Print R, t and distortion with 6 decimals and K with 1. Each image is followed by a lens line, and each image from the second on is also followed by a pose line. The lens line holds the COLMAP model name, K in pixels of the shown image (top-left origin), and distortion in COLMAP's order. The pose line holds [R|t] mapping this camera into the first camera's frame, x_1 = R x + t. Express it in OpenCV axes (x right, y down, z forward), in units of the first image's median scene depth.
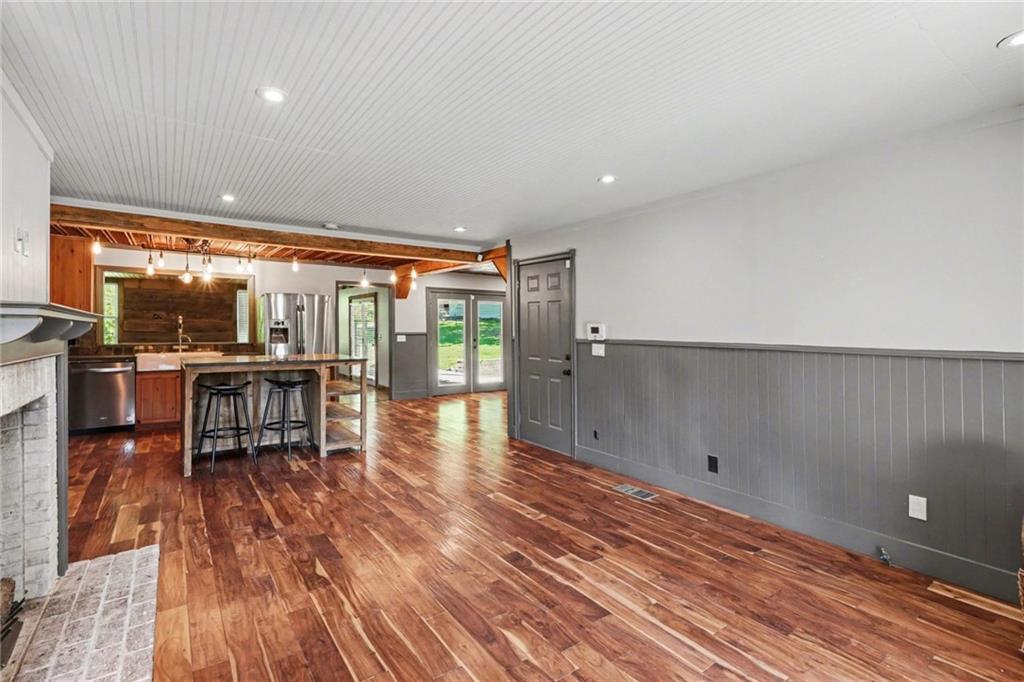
lens RADIAL K [[477.7, 0, 512.7], [0, 477.7, 323.8], [0, 0, 1]] dist [-0.000733, 0.000046]
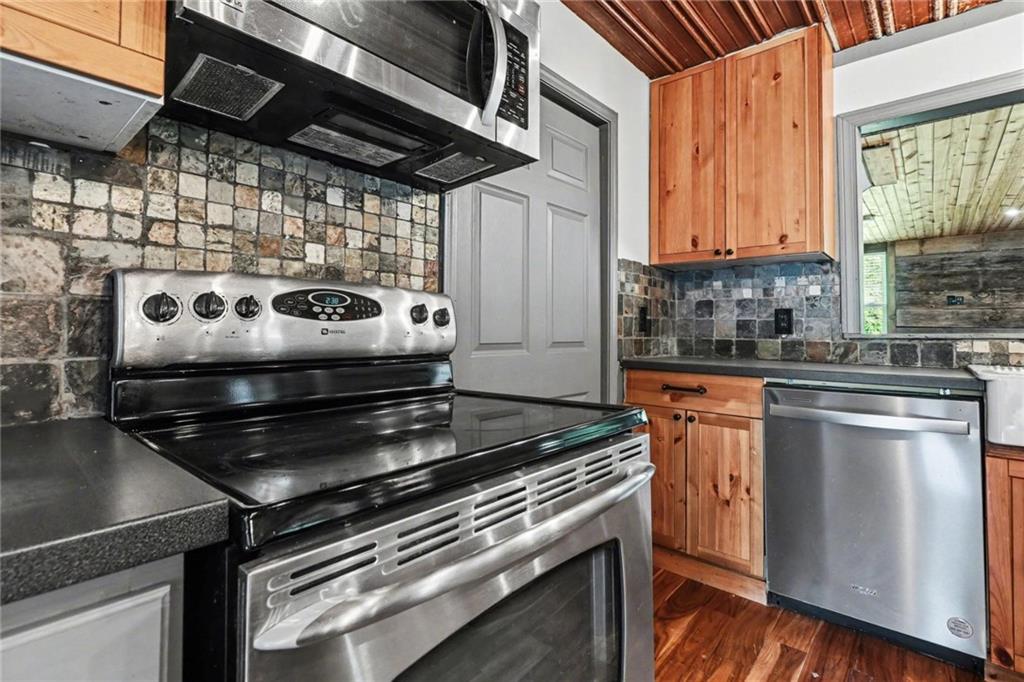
lens RADIAL K [[477.7, 0, 512.7], [0, 477.7, 323.8], [0, 0, 1]] dist [-0.000733, 0.000046]
pose [[0.221668, -0.022694, -0.974858, -0.316958], [0.005981, 0.999742, -0.021913, 0.022776], [0.975104, -0.000973, 0.221746, 0.372005]]
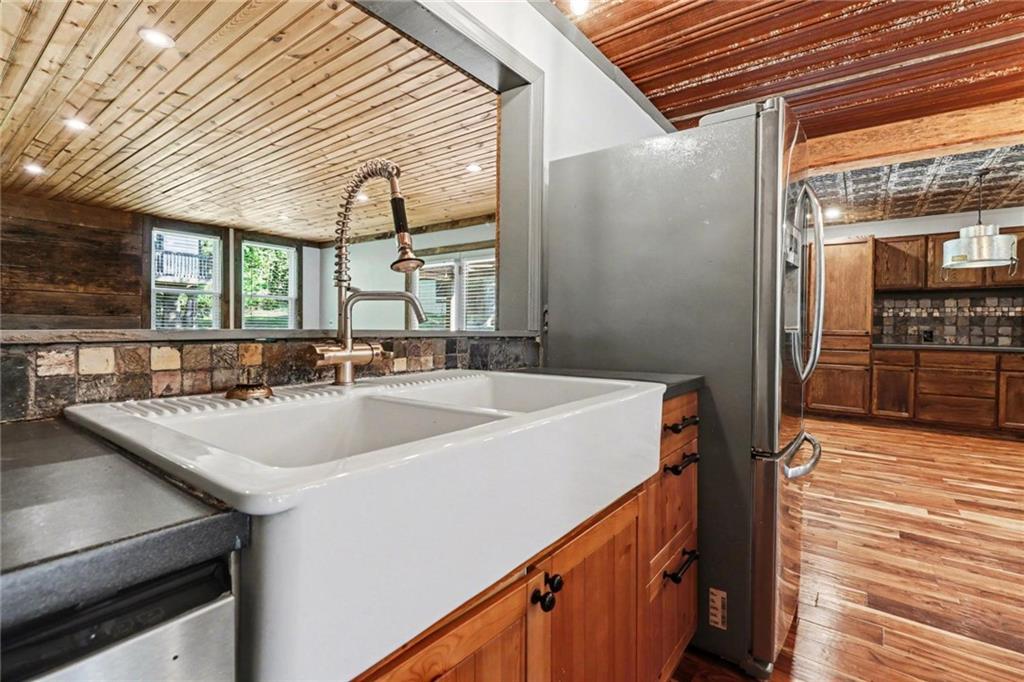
lens RADIAL K [[477.7, 0, 512.7], [0, 477.7, 323.8], [0, 0, 1]] dist [-0.000733, 0.000046]
pose [[0.958892, 0.001087, 0.283768, -0.407492], [-0.004479, 0.999926, 0.011307, 0.021336], [-0.283735, -0.012113, 0.958826, 0.486267]]
